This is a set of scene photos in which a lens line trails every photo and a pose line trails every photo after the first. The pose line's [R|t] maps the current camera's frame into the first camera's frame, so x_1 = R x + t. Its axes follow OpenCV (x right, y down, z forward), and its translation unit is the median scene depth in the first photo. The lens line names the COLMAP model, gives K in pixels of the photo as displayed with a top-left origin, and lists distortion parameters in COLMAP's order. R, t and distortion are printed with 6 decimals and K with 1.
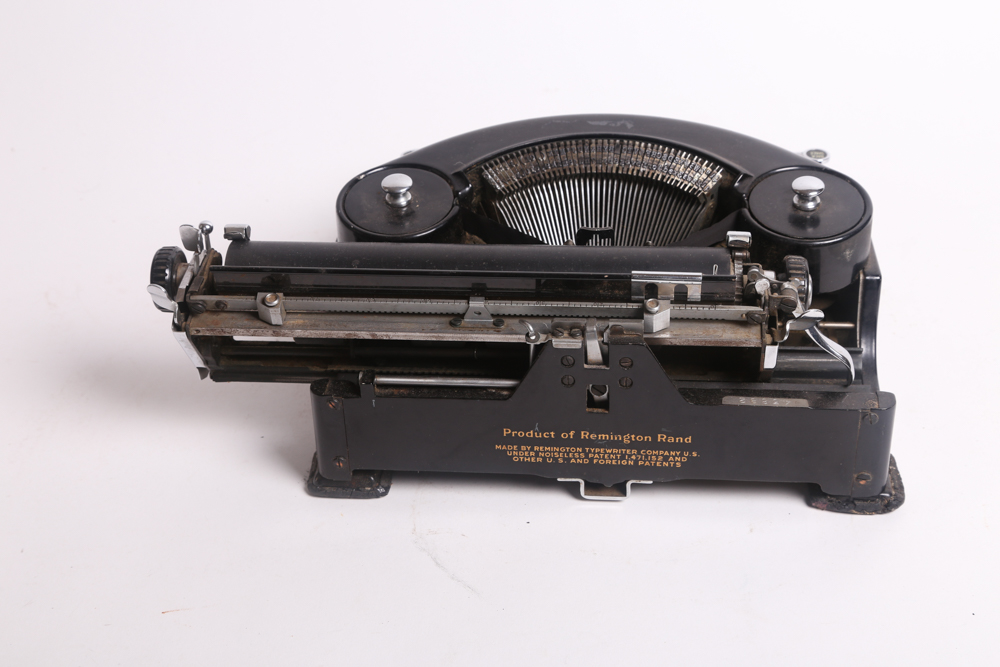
lens RADIAL K [[1634.2, 0, 500.0], [0, 1634.2, 333.5], [0, 0, 1]] dist [0.160519, 0.029665]
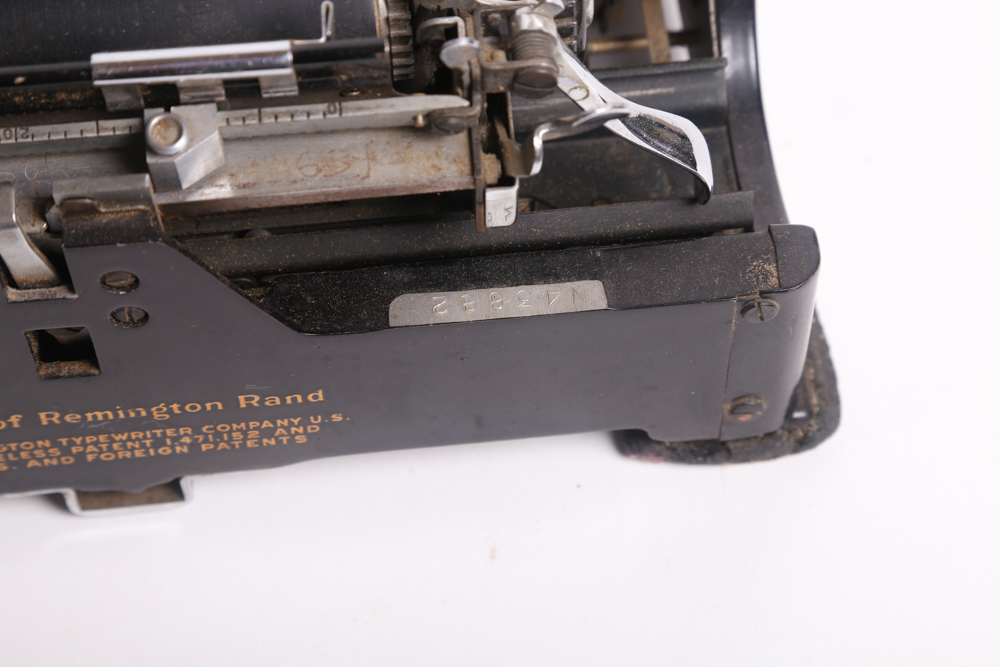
lens RADIAL K [[2405.5, 0, 500.0], [0, 2405.5, 333.5], [0, 0, 1]] dist [0.275760, -0.756978]
pose [[0.983541, -0.146001, 0.106443, 0.093422], [0.090390, 0.907685, 0.409802, -0.172515], [-0.156448, -0.393436, 0.905943, 0.447444]]
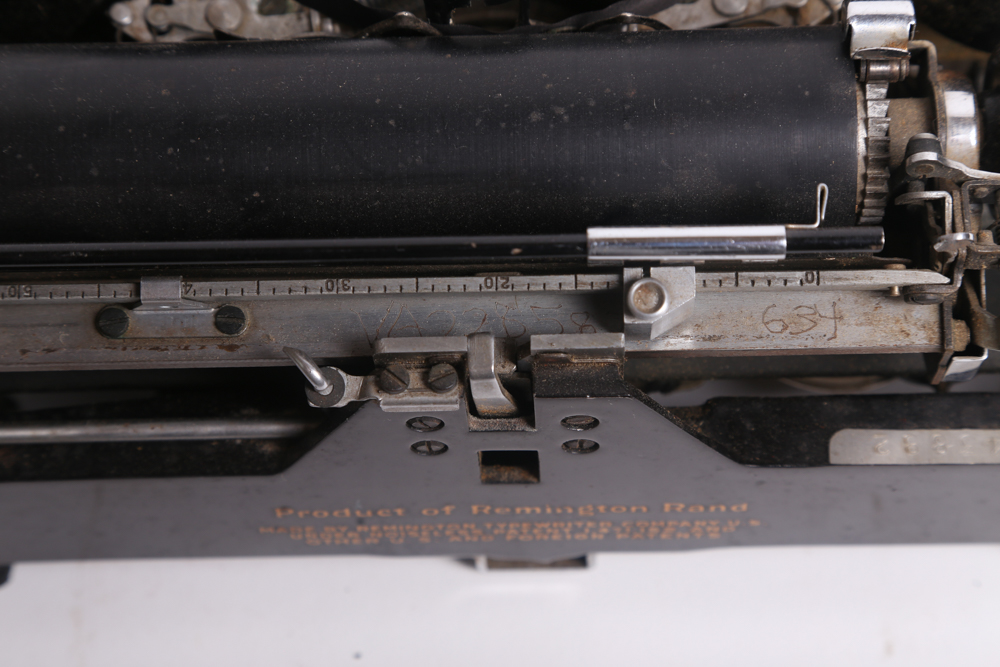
lens RADIAL K [[2405.5, 0, 500.0], [0, 2405.5, 333.5], [0, 0, 1]] dist [0.275760, -0.756978]
pose [[0.995786, -0.085887, 0.032149, 0.039252], [0.055844, 0.845964, 0.530308, -0.269898], [-0.072743, -0.526278, 0.847195, 0.499821]]
